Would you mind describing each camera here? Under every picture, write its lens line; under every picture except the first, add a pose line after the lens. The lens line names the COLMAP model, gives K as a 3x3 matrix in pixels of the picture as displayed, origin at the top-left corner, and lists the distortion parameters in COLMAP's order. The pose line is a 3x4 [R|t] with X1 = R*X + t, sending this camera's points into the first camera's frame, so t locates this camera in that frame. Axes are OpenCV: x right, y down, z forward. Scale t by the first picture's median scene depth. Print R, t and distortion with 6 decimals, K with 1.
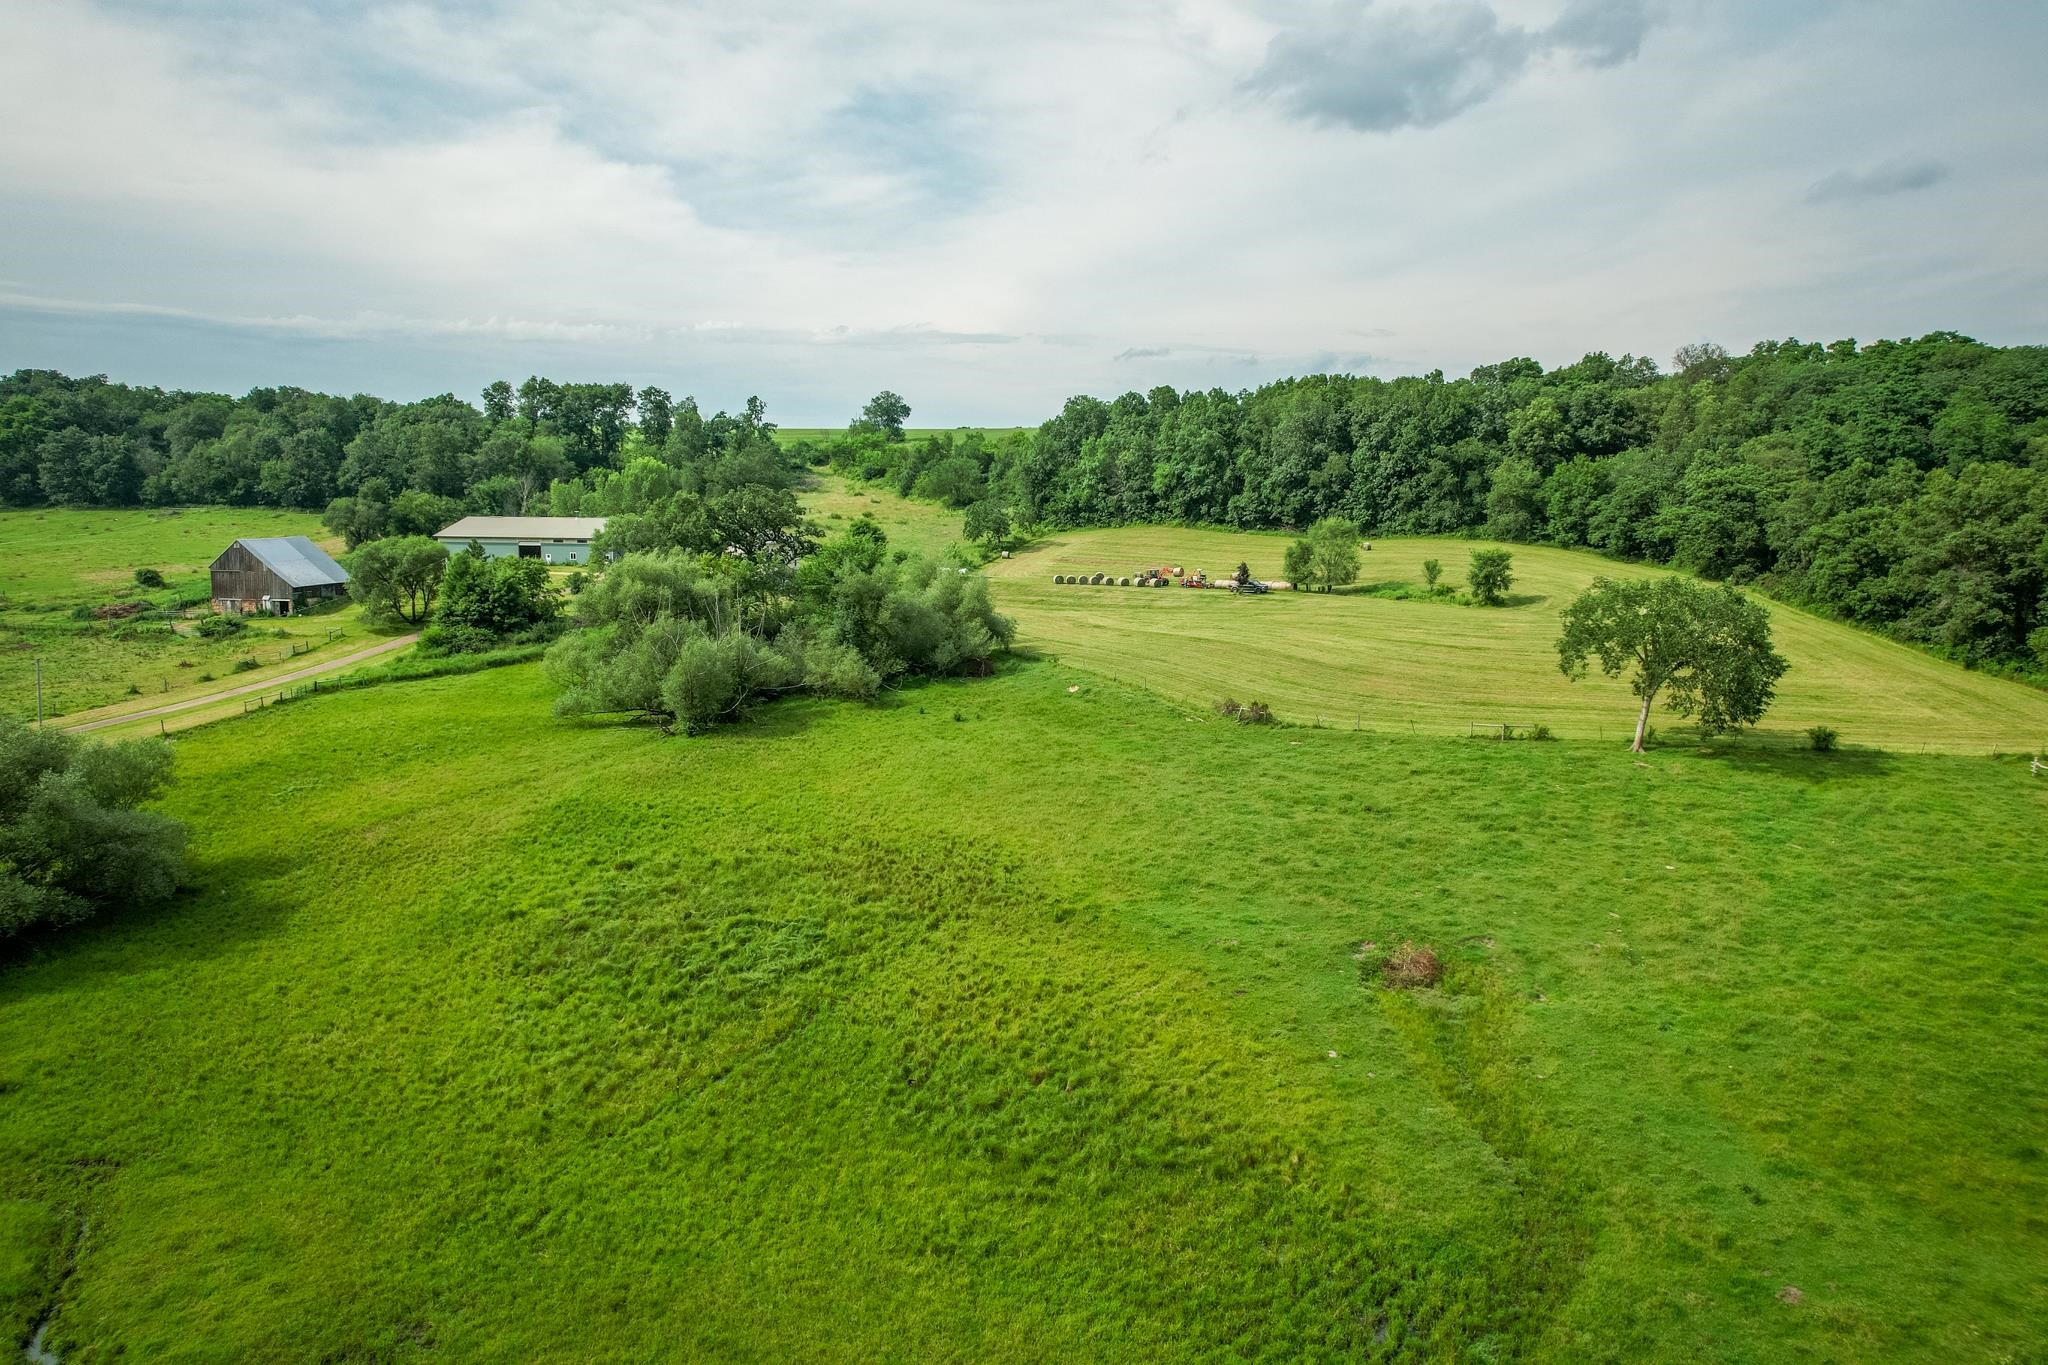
lens RADIAL K [[1304.3, 0, 1030.4], [0, 1304.3, 681.5], [0, 0, 1]] dist [-0.077231, 0.070789]
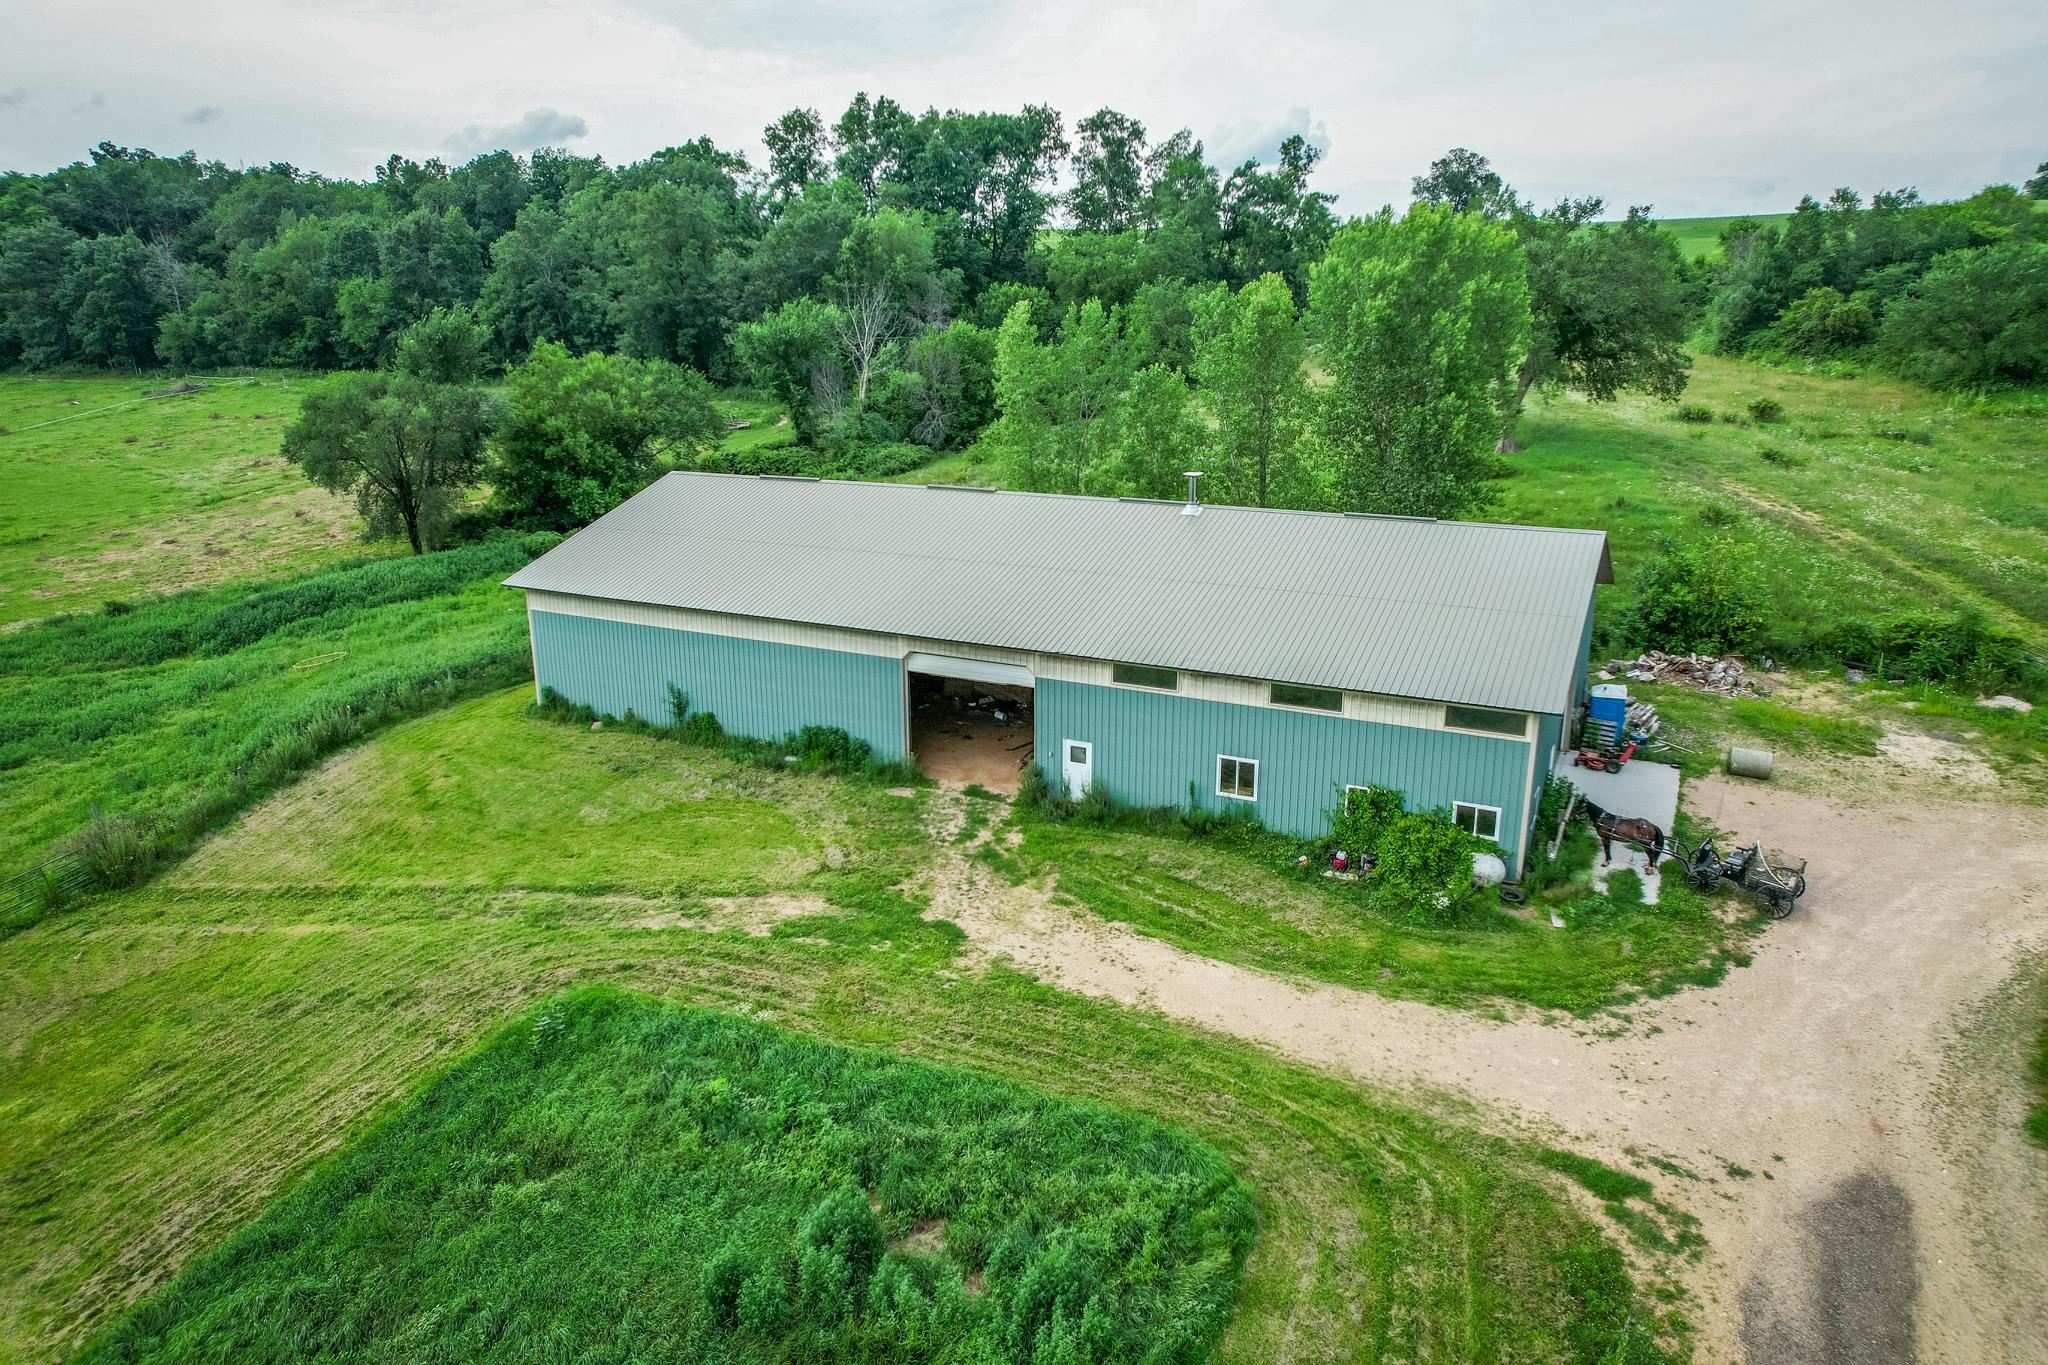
lens RADIAL K [[1304.3, 0, 1030.4], [0, 1304.3, 681.5], [0, 0, 1]] dist [-0.077231, 0.070789]
pose [[0.976934, 0.048590, -0.207938, -0.240845], [-0.022555, 0.991800, 0.125796, -0.090037], [0.212345, -0.118204, 0.970019, 0.583021]]
